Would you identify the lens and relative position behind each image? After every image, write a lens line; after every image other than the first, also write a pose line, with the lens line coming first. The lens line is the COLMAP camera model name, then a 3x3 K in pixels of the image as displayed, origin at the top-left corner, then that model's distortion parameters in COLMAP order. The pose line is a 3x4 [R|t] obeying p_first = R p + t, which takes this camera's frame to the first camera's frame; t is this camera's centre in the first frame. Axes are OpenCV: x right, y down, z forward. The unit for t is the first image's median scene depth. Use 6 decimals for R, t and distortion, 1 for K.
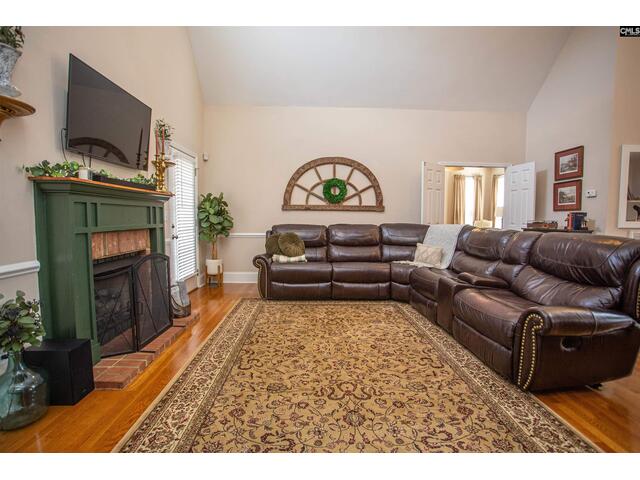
lens RADIAL K [[319.7, 0, 320.0], [0, 319.7, 240.0], [0, 0, 1]] dist [-0.029875, 0.000125]
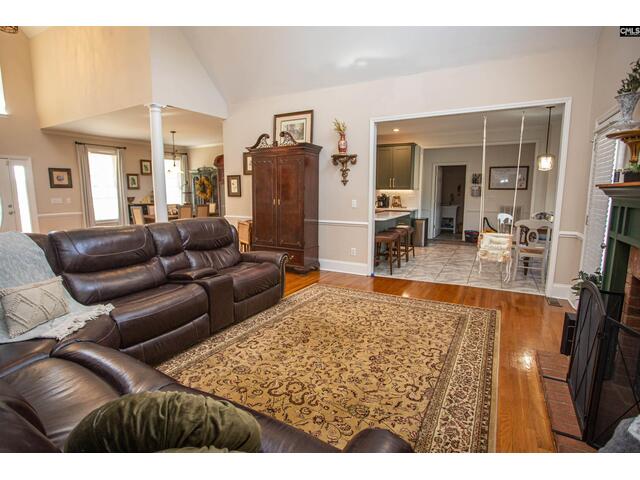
lens RADIAL K [[330.1, 0, 320.0], [0, 330.1, 240.0], [0, 0, 1]] dist [-0.081133, 0.031642]
pose [[-0.855794, -0.080383, 0.511033, -0.247547], [0.033151, 0.977302, 0.209241, -0.127633], [-0.516253, 0.196009, -0.833704, 1.173331]]
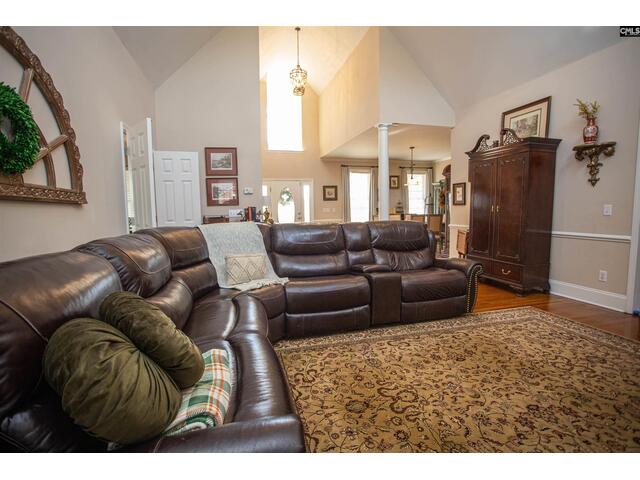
lens RADIAL K [[317.0, 0, 320.0], [0, 317.0, 240.0], [0, 0, 1]] dist [-0.059104, 0.027805]
pose [[-0.226616, -0.094115, 0.969426, -0.358879], [0.084016, 0.989722, 0.115725, -0.080435], [-0.970354, 0.107673, -0.216380, 1.005823]]
